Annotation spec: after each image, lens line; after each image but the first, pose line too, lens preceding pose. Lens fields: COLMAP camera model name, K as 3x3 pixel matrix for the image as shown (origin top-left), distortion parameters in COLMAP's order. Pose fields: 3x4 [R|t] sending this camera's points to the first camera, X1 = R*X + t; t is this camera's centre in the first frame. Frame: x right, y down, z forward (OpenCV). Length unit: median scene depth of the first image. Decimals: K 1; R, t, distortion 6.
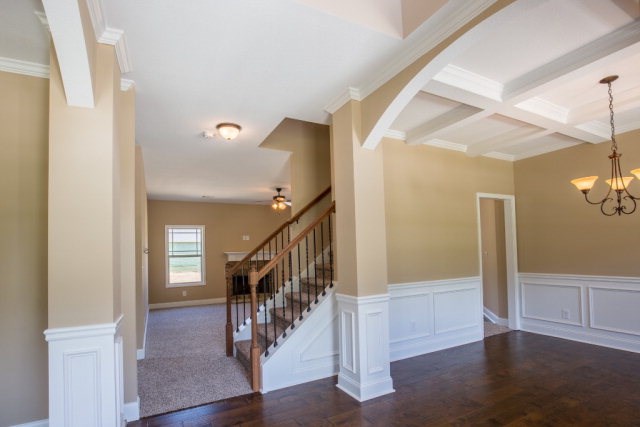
lens RADIAL K [[308.3, 0, 305.3], [0, 308.3, 243.7], [0, 0, 1]] dist [-0.016646, -0.000530]
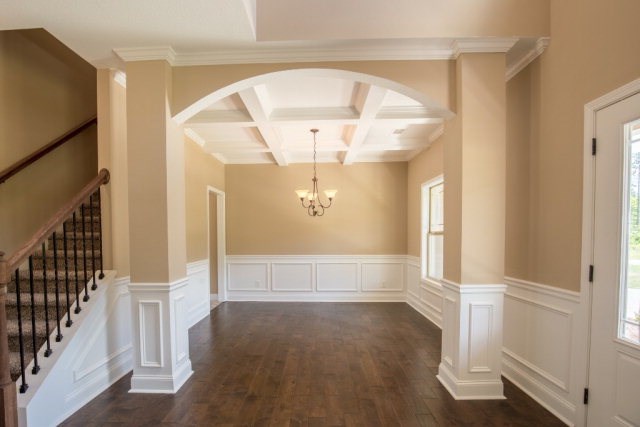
lens RADIAL K [[308.3, 0, 305.3], [0, 308.3, 243.7], [0, 0, 1]] dist [-0.016646, -0.000530]
pose [[0.491522, 0.003325, 0.870859, -0.332327], [-0.036452, 0.999195, 0.016758, 0.021957], [-0.870102, -0.039981, 0.491247, 0.163332]]
